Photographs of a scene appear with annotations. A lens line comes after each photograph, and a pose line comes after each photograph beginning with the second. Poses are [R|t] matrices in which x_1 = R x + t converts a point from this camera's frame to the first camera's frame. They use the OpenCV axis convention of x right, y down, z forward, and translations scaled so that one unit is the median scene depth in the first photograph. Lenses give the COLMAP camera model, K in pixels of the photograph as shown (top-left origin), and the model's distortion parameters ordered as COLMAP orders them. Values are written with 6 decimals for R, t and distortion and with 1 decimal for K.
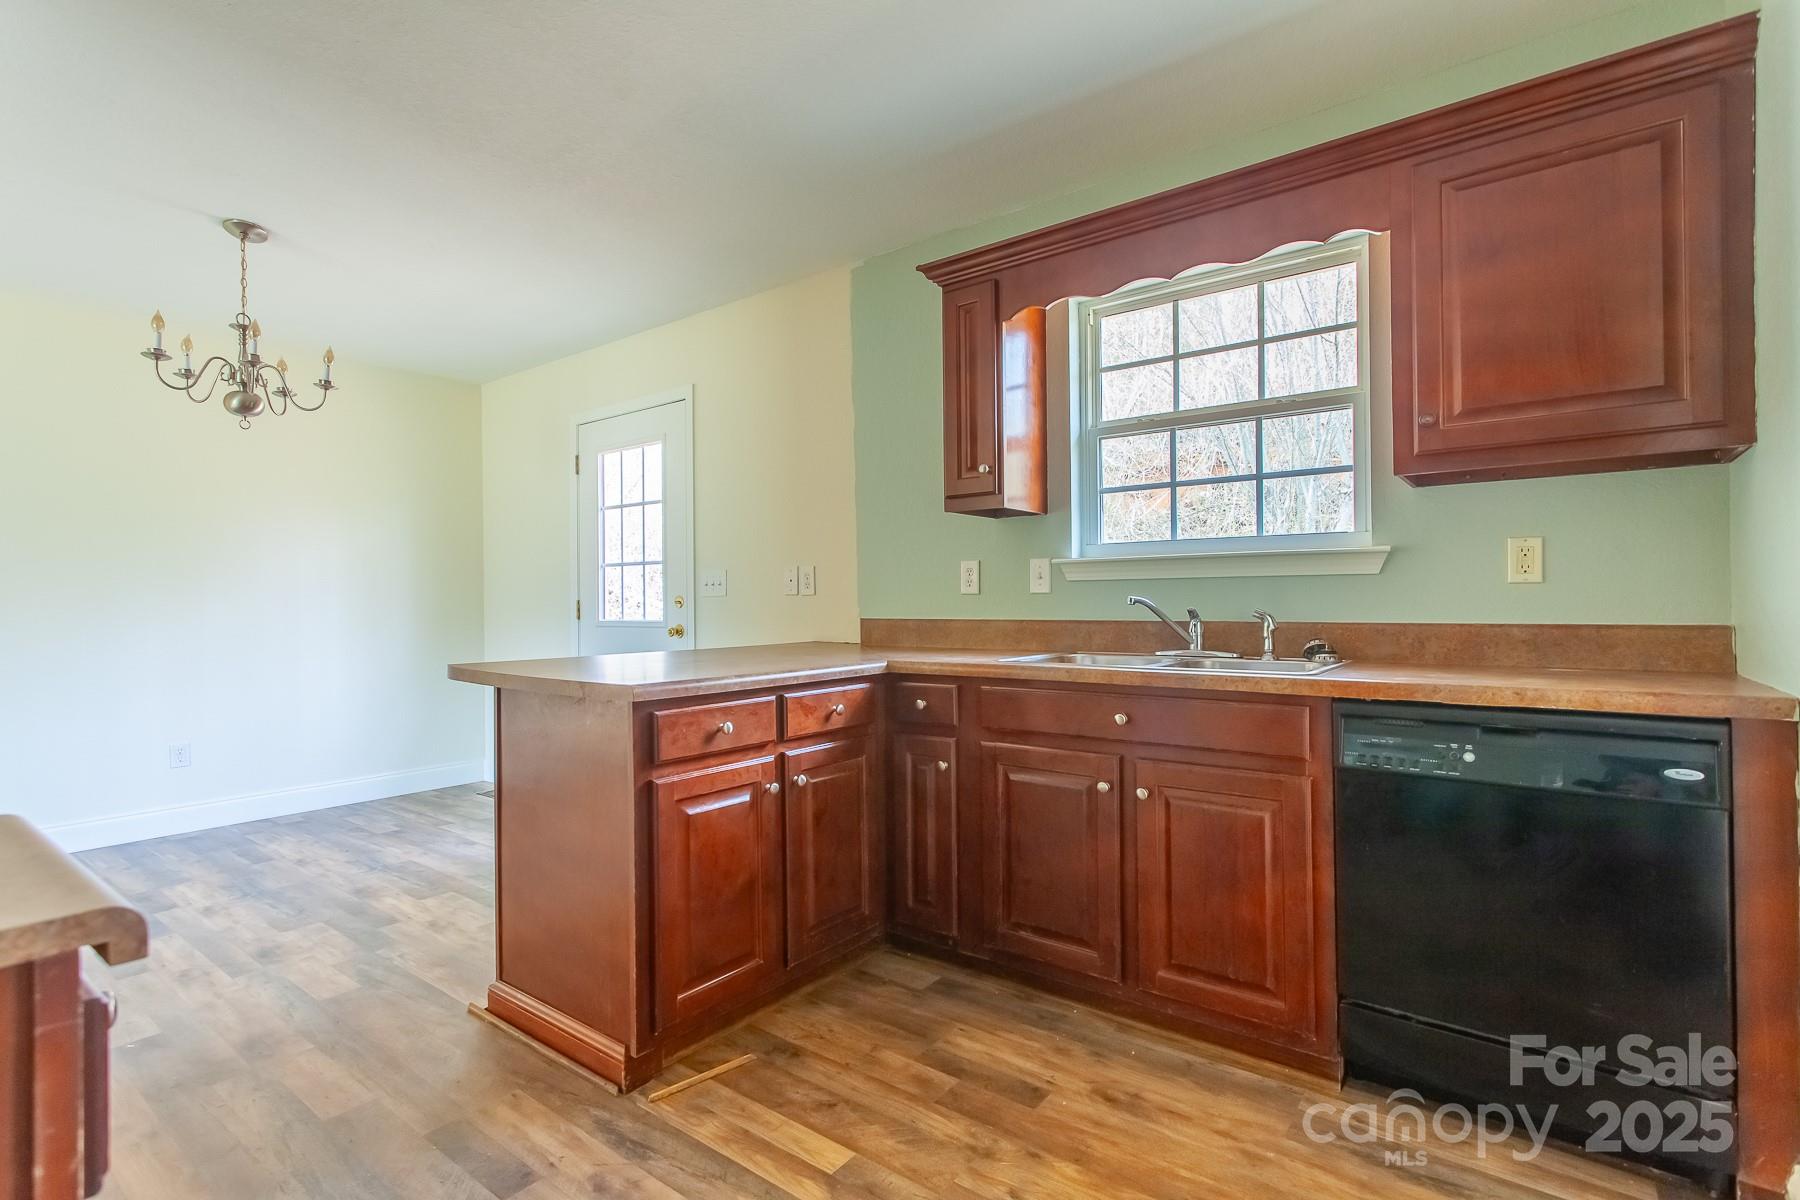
lens RADIAL K [[881.1, 0, 823.8], [0, 881.1, 598.8], [0, 0, 1]] dist [0.018625, -0.002246]
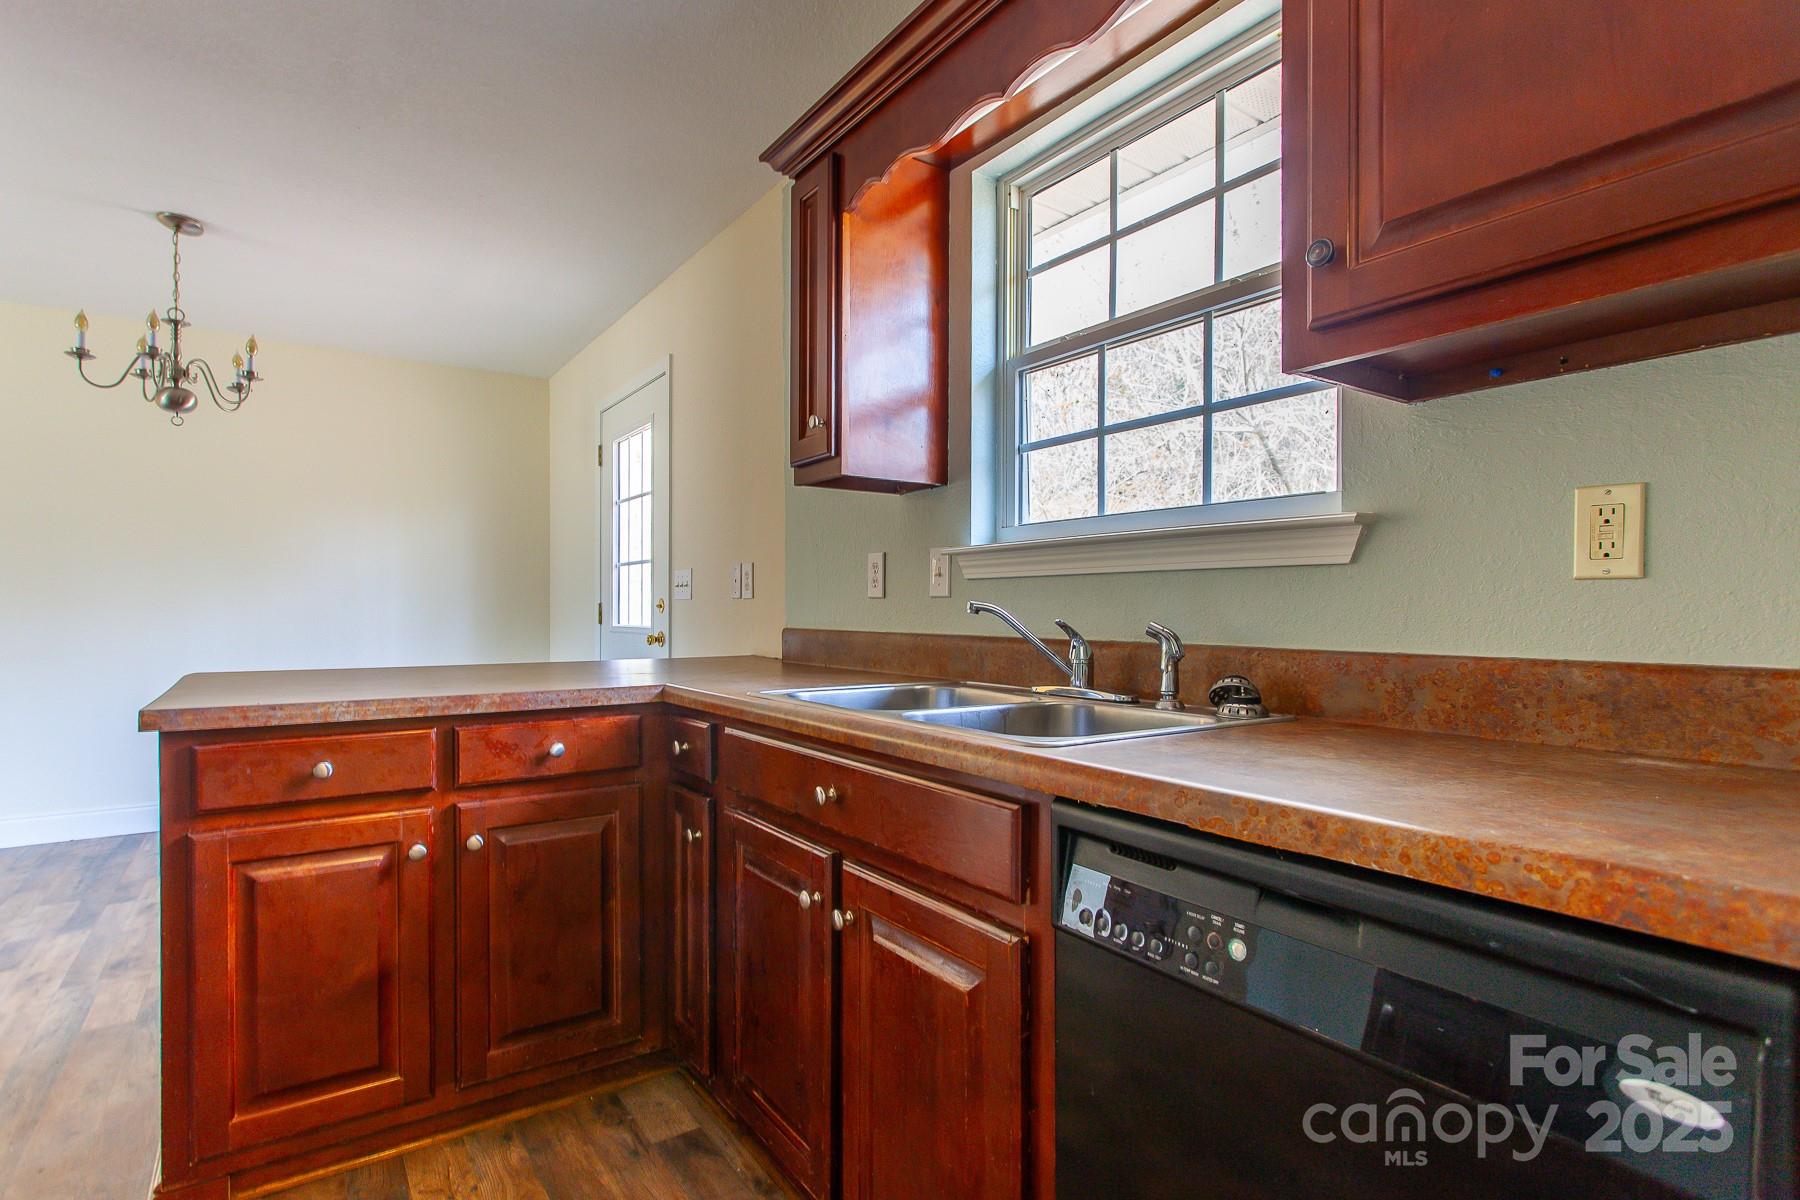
lens RADIAL K [[881.1, 0, 864.0], [0, 881.1, 615.6], [0, 0, 1]] dist [0.018625, -0.002246]
pose [[0.953899, 0.012778, -0.299857, 0.444699], [-0.009079, 0.999865, 0.013727, -0.000078], [0.299991, -0.010372, 0.953886, 0.333092]]
